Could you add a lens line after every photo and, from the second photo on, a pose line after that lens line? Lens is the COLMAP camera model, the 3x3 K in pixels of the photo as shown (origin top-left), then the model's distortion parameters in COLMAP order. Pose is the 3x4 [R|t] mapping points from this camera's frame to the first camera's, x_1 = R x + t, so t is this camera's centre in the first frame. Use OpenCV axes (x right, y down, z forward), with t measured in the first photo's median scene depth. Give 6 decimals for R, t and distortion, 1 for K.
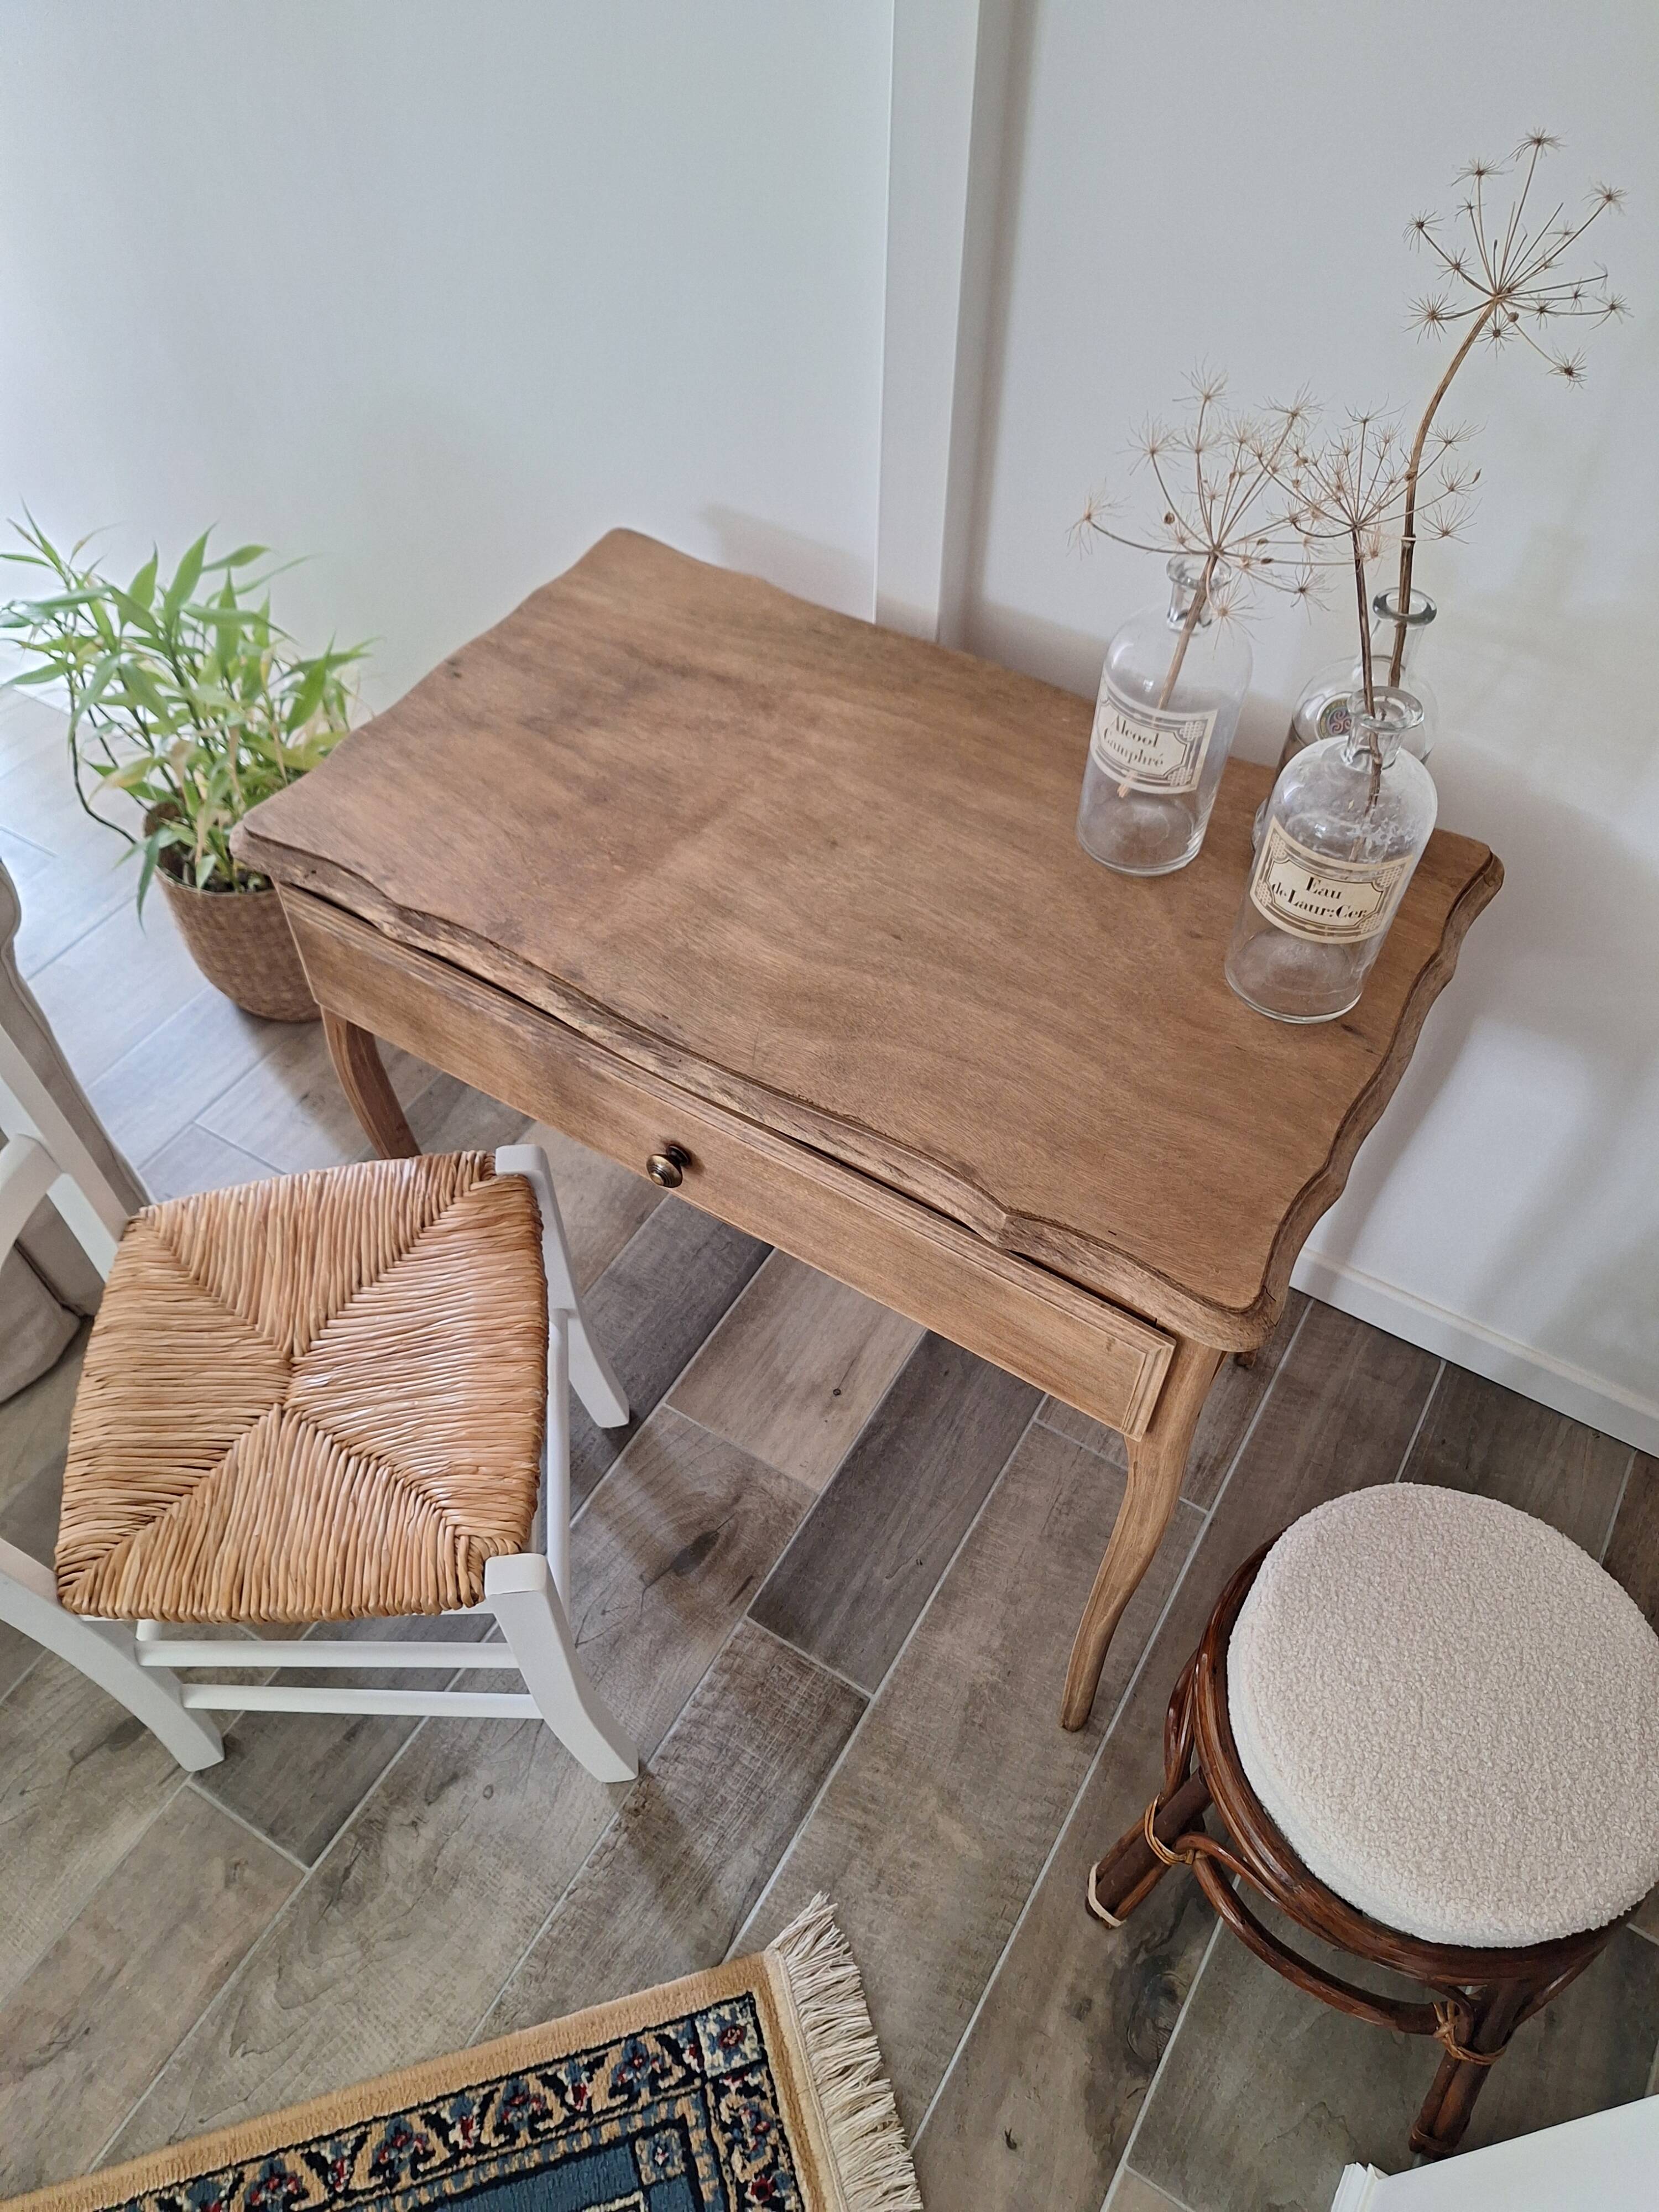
lens RADIAL K [[1538.8, 0, 837.9], [0, 1538.8, 1100.3], [0, 0, 1]] dist [0.132485, -0.220418]
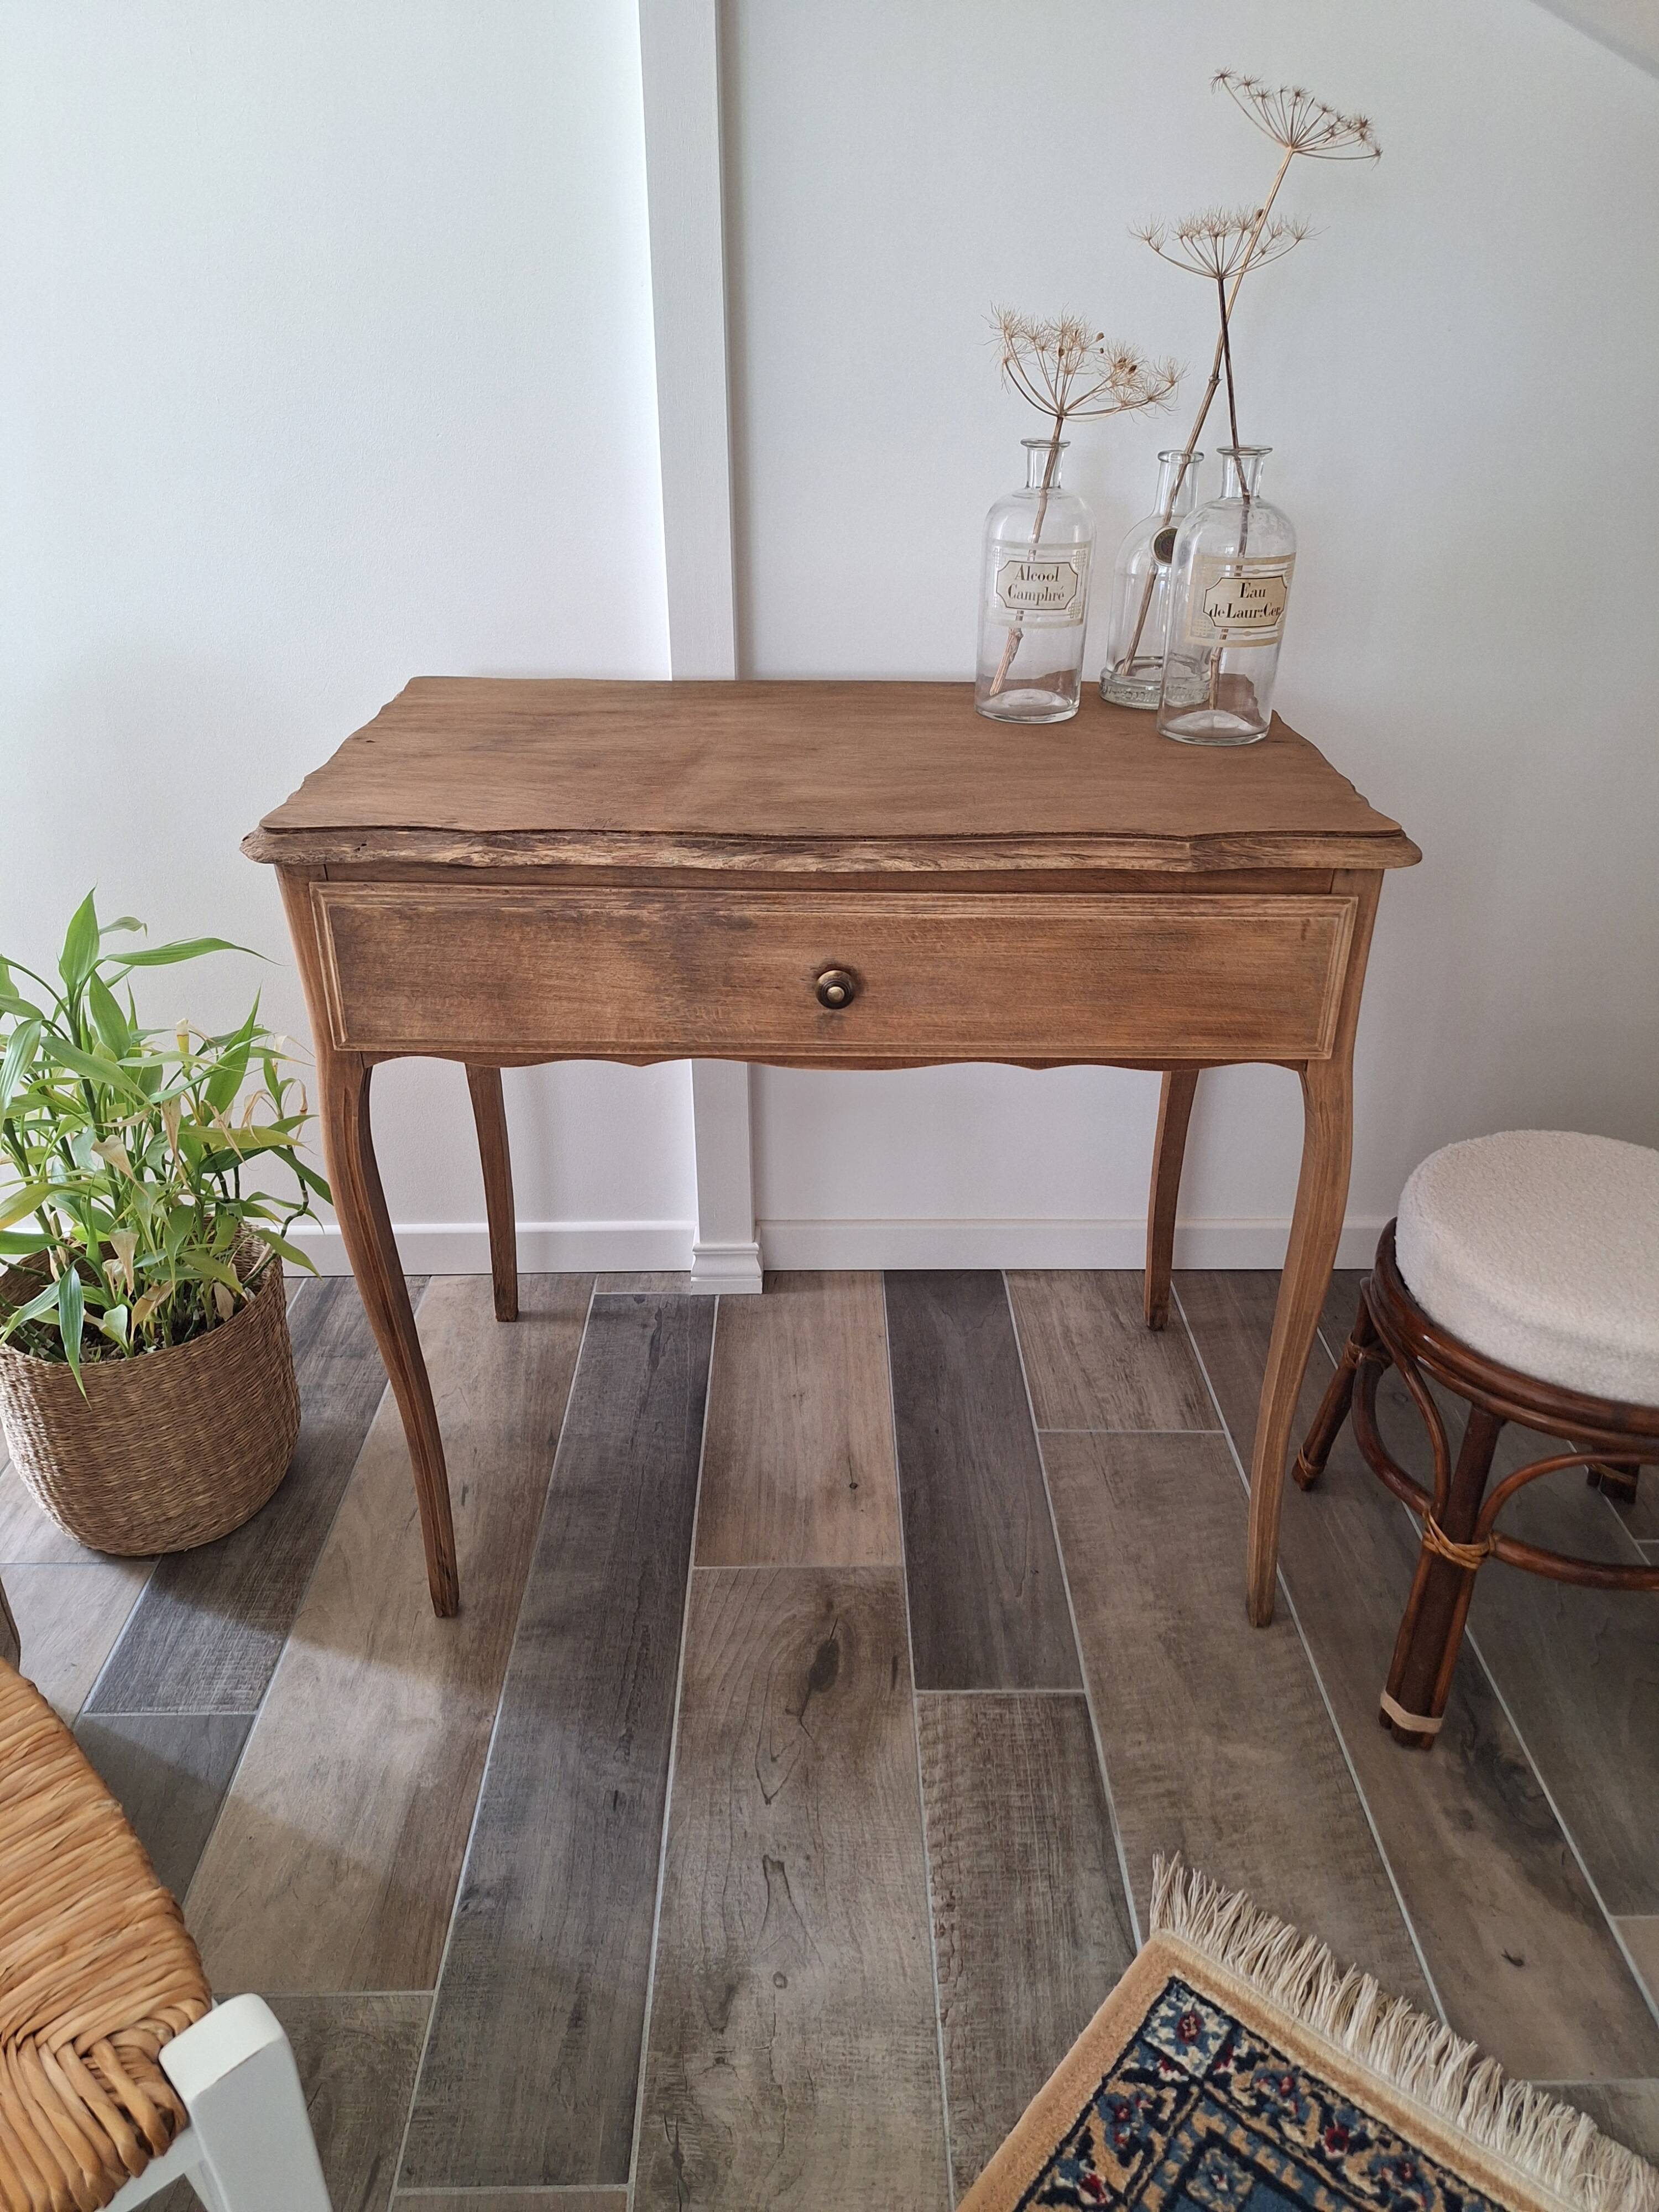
lens RADIAL K [[1533.5, 0, 843.3], [0, 1533.5, 1099.4], [0, 0, 1]] dist [0.105029, -0.140605]
pose [[0.847731, -0.250633, 0.467477, -0.467790], [0.416420, 0.860372, -0.293863, 0.317519], [-0.328552, 0.443783, 0.833733, 0.152138]]
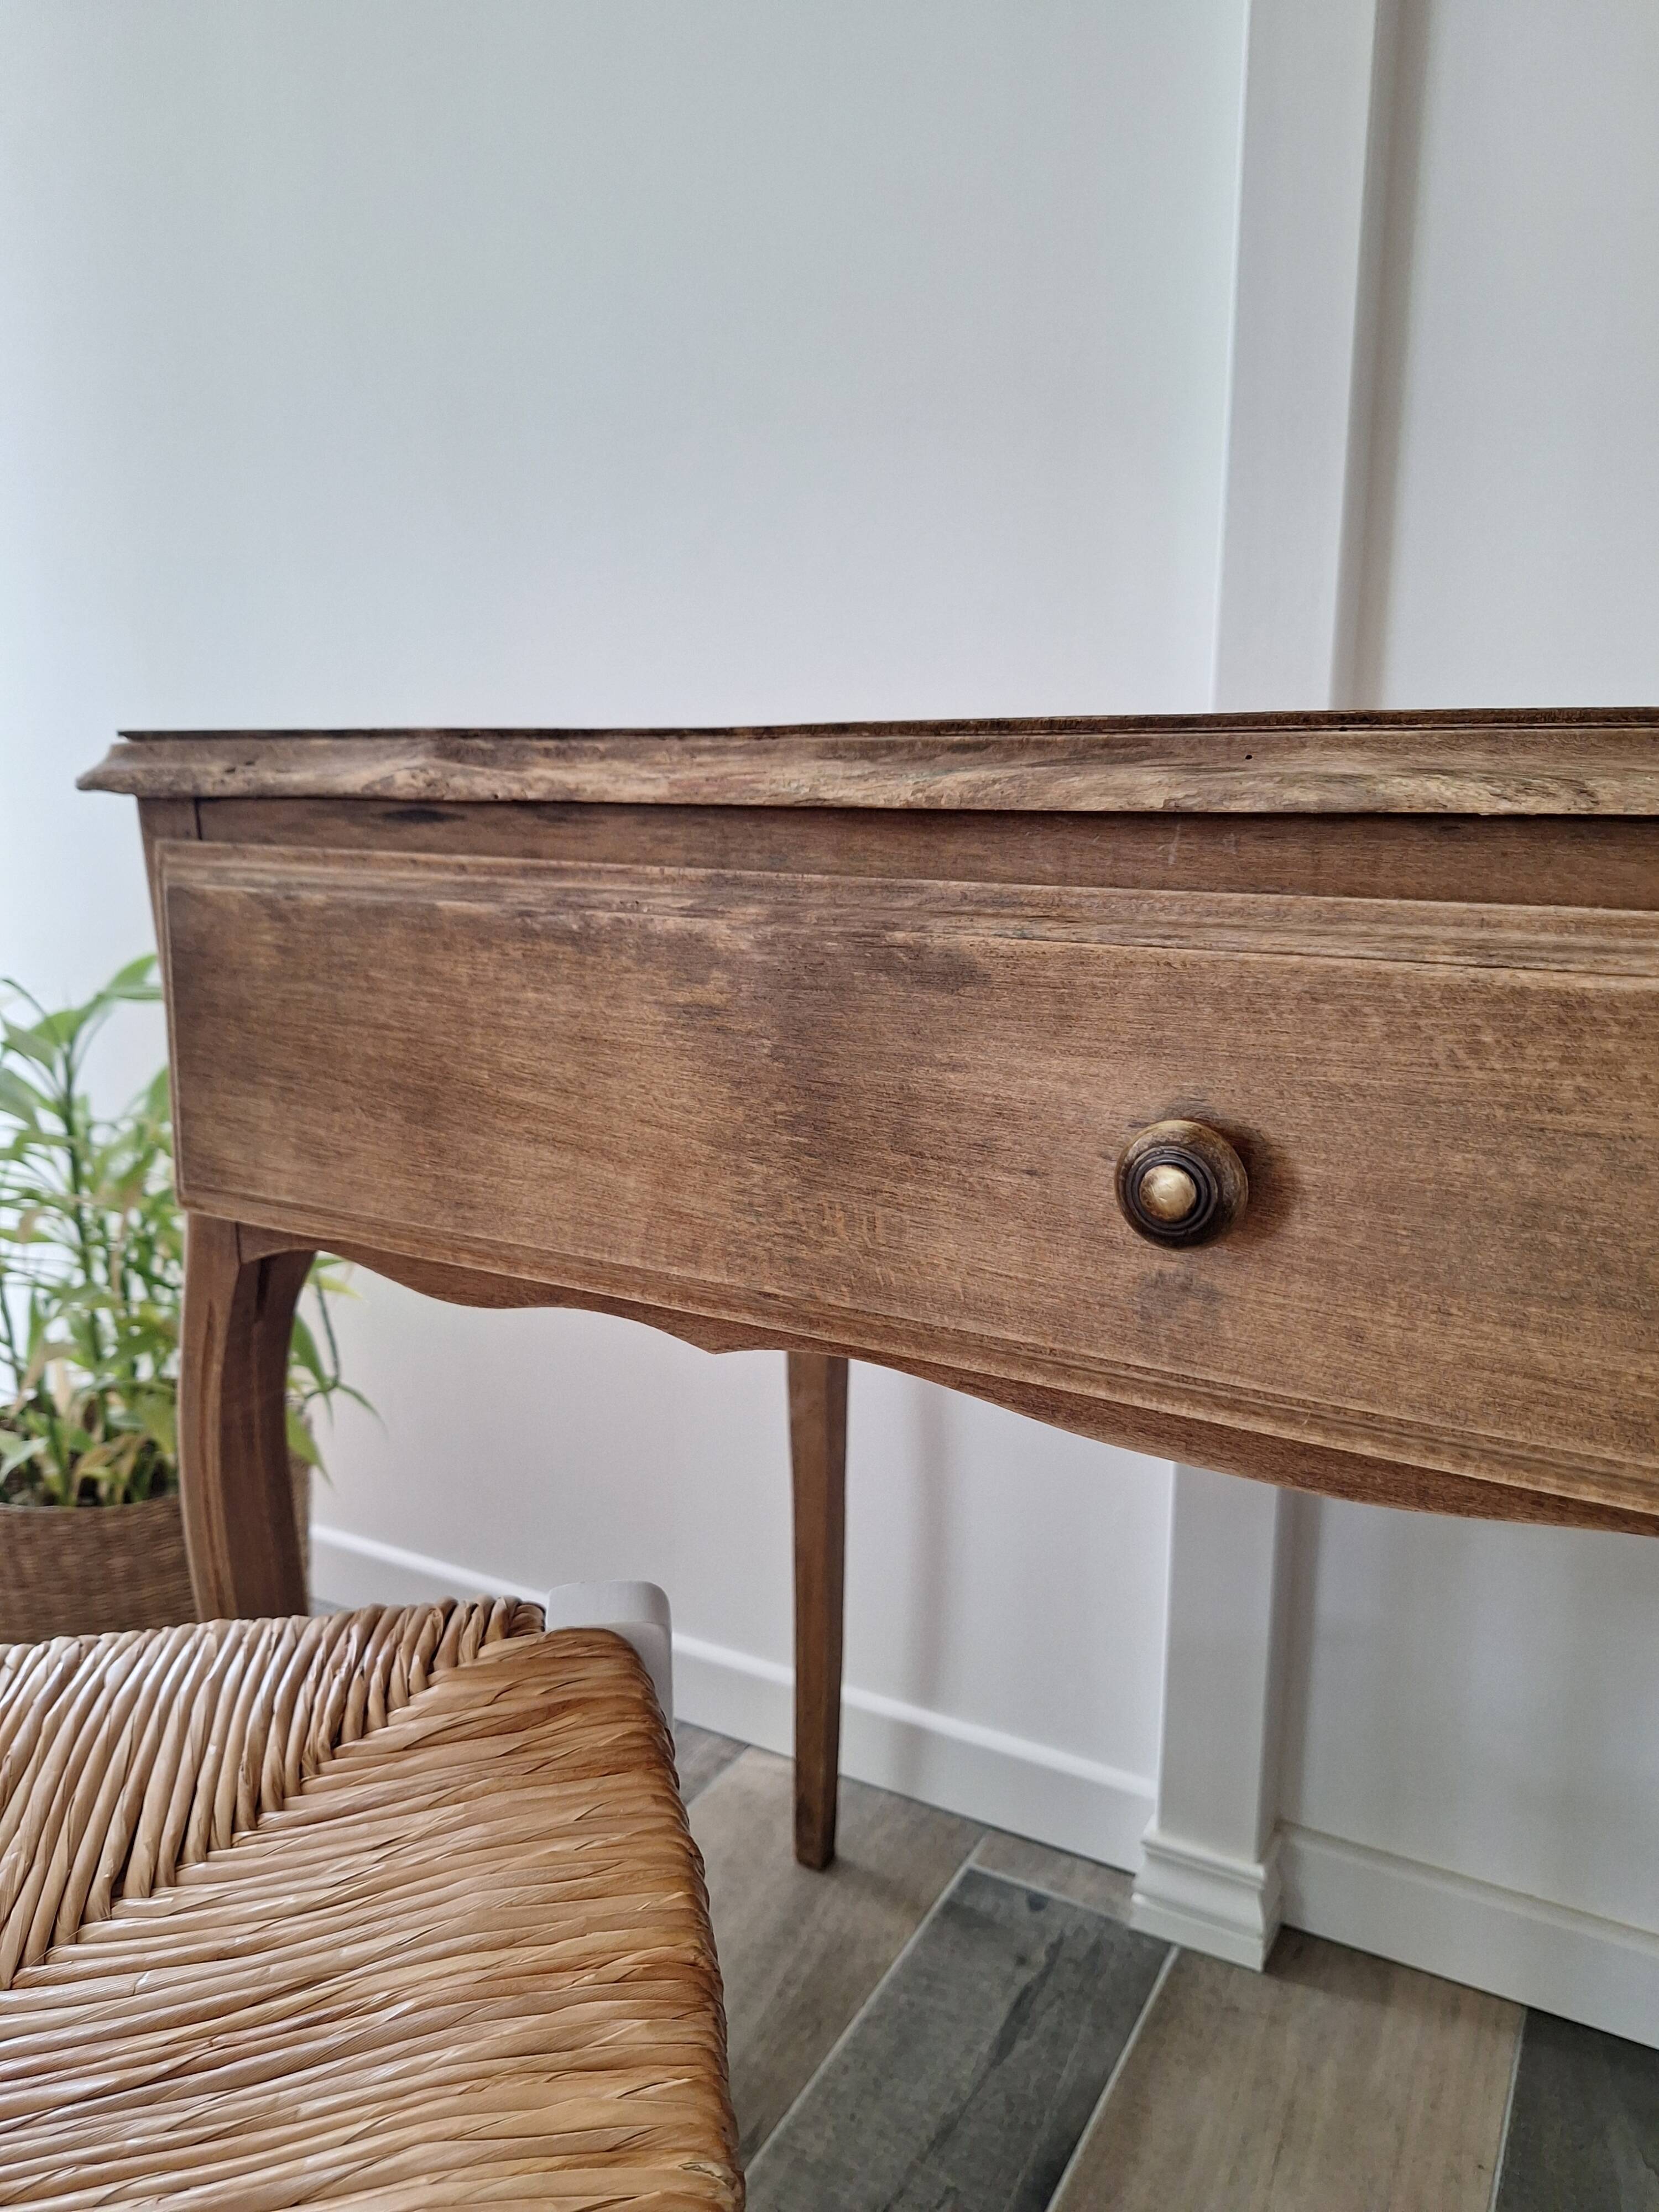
lens RADIAL K [[1550.3, 0, 847.2], [0, 1550.3, 1122.2], [0, 0, 1]] dist [0.076877, -0.106160]
pose [[0.998950, -0.013364, 0.043818, -0.152917], [0.038157, 0.772035, -0.634434, 0.184890], [-0.025350, 0.635439, 0.771735, 0.587011]]
